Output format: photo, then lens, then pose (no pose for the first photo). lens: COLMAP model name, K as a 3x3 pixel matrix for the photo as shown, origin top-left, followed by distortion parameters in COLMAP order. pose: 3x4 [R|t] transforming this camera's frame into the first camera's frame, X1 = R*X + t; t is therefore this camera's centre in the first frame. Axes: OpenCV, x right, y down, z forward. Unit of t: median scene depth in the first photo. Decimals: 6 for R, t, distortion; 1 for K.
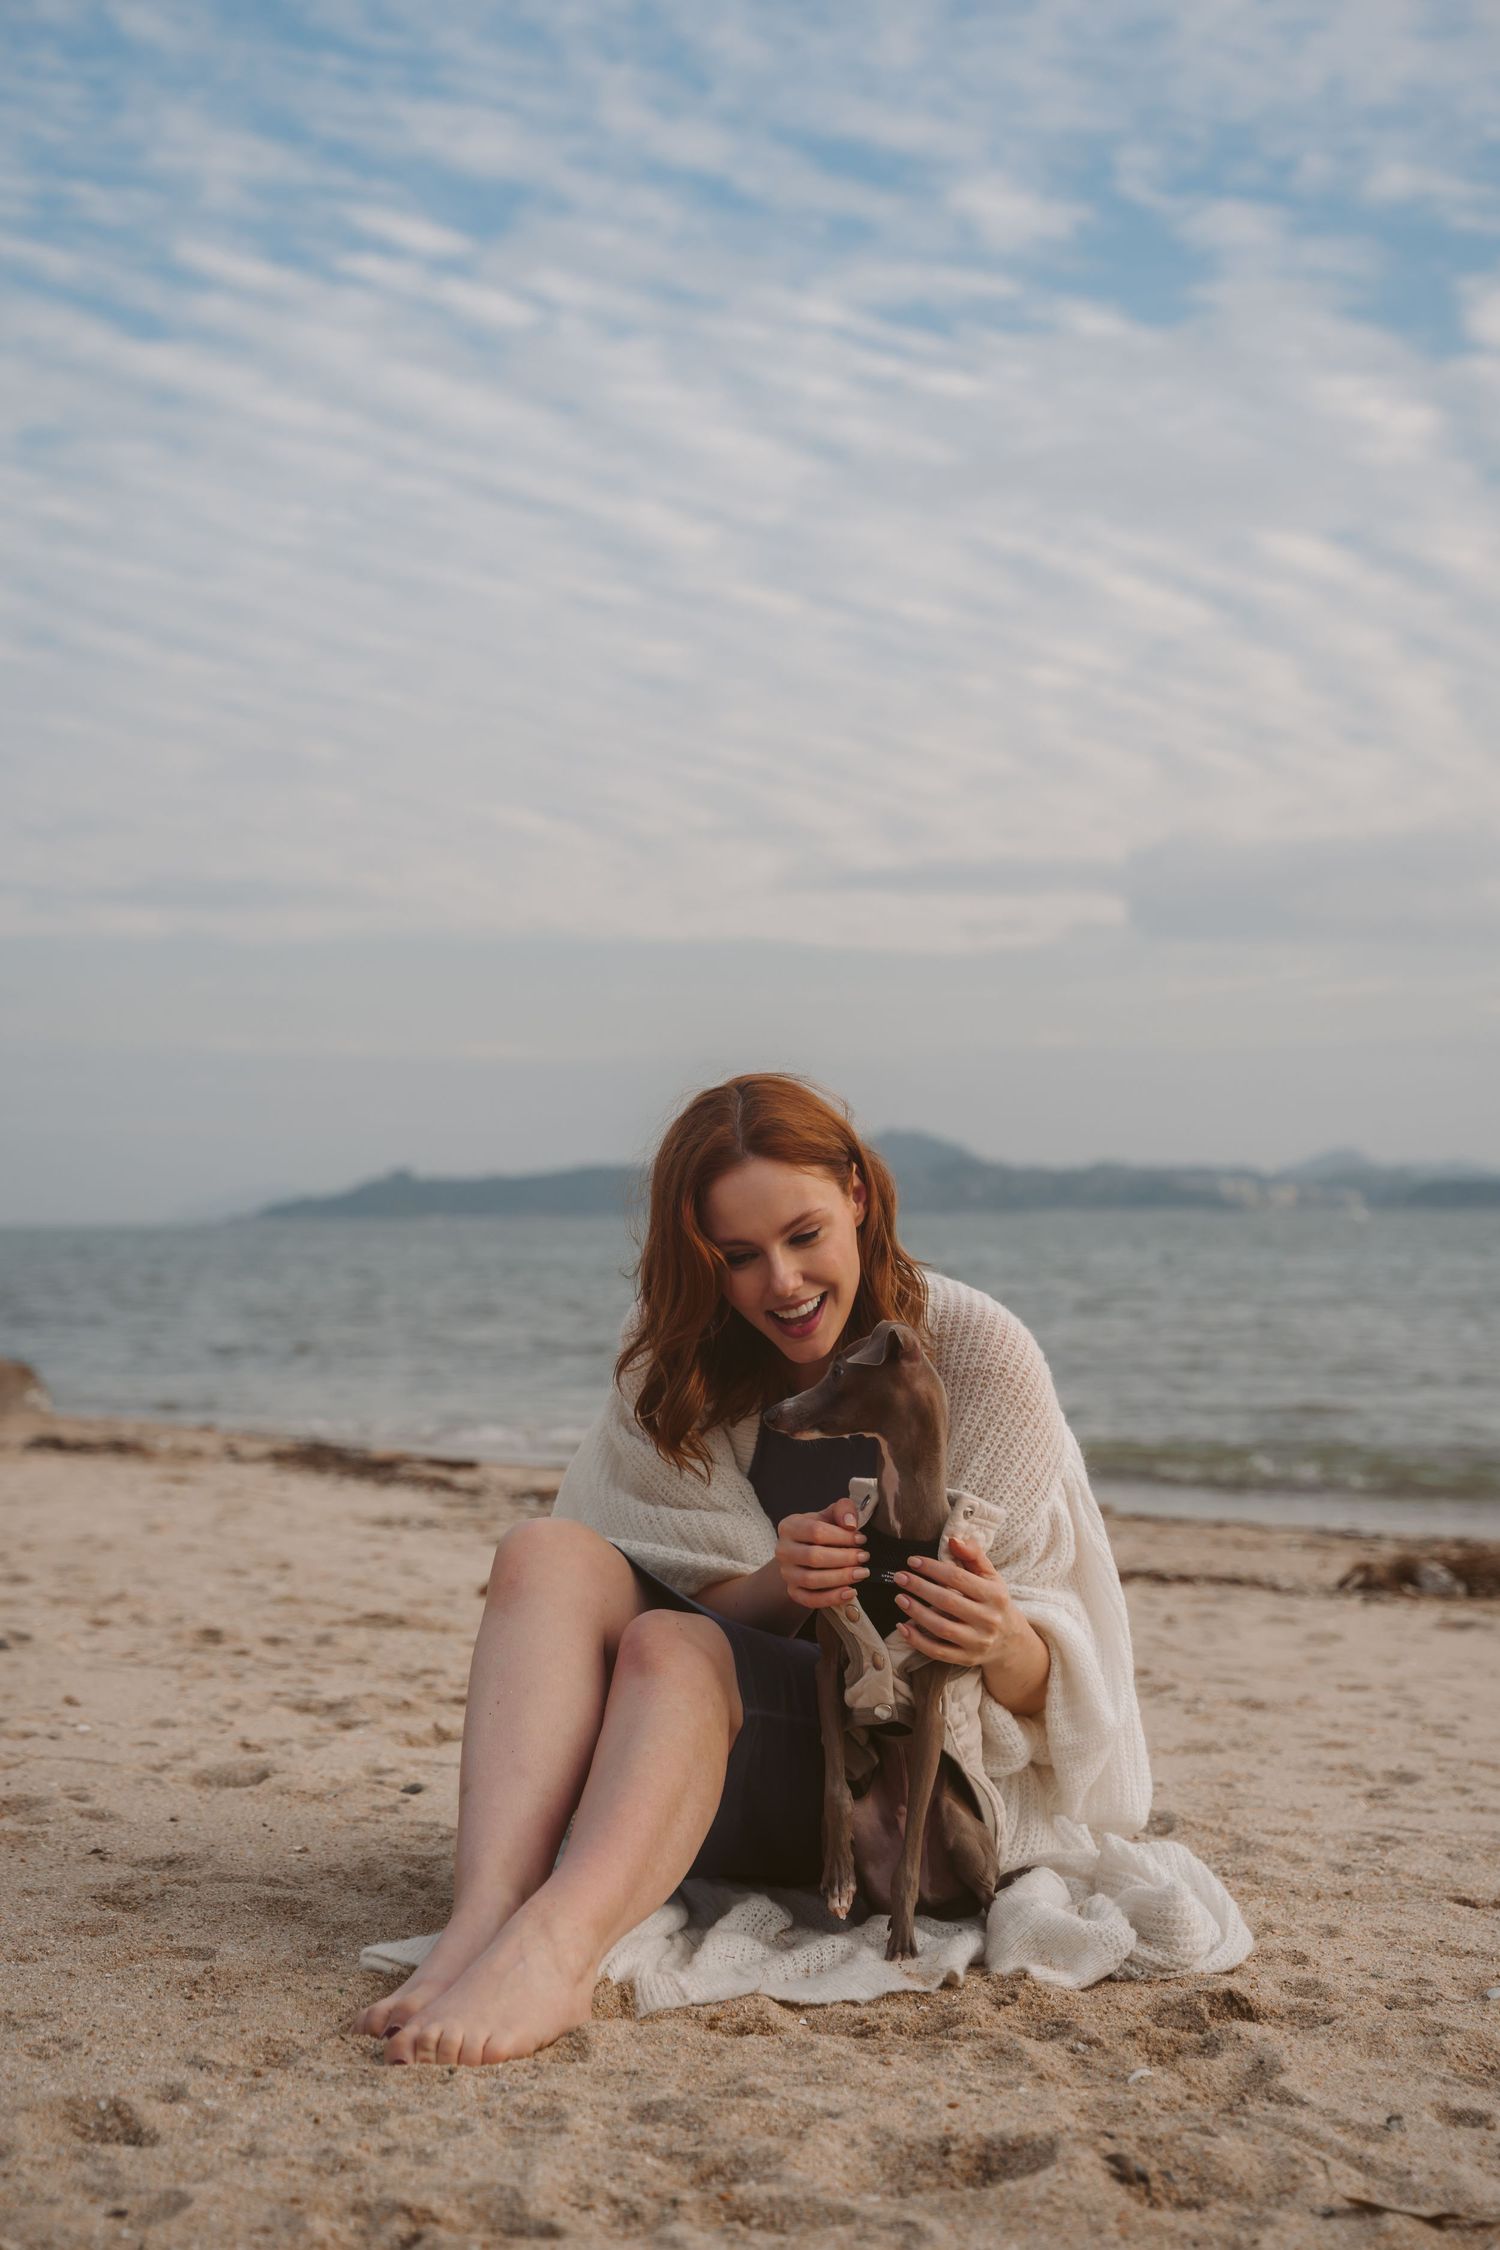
lens RADIAL K [[3497.9, 0, 732.4], [0, 3497.9, 1248.8], [0, 0, 1]] dist [0.128277, 0.000000]
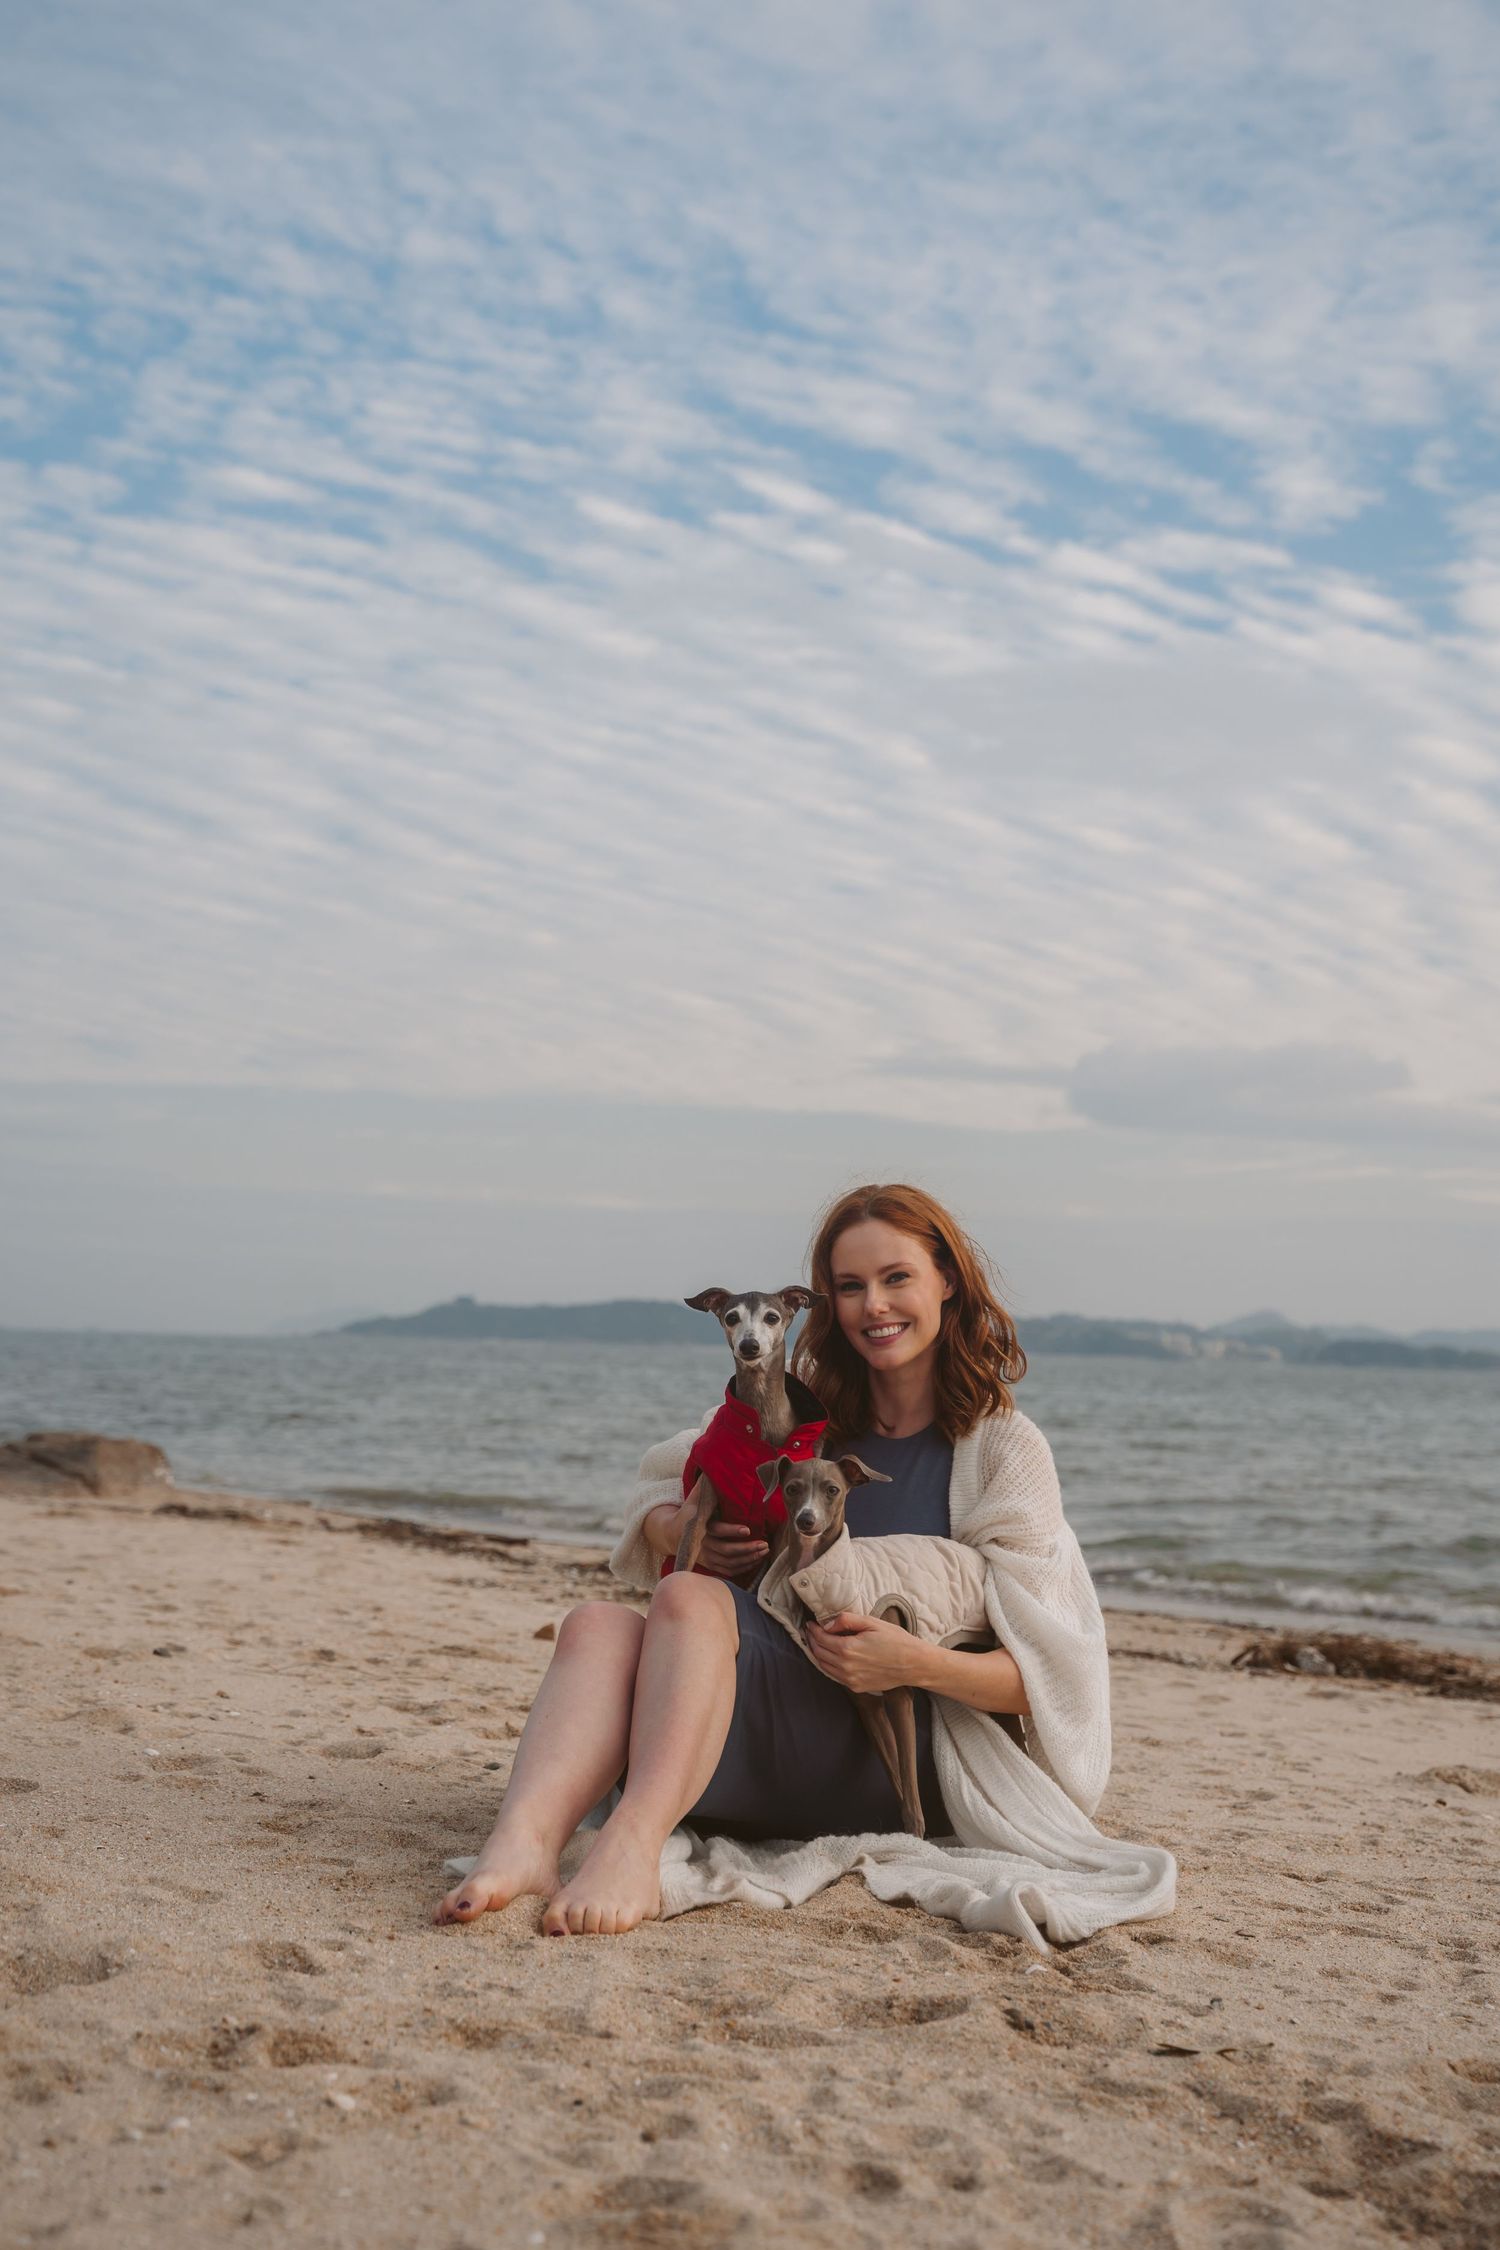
lens RADIAL K [[3098.9, 0, 761.1], [0, 3098.9, 1136.9], [0, 0, 1]] dist [0.039280, 0.000000]
pose [[0.999264, 0.038148, 0.004052, -0.004141], [-0.037708, 0.996146, -0.079192, 0.007494], [-0.007057, 0.078981, 0.996851, -0.126939]]
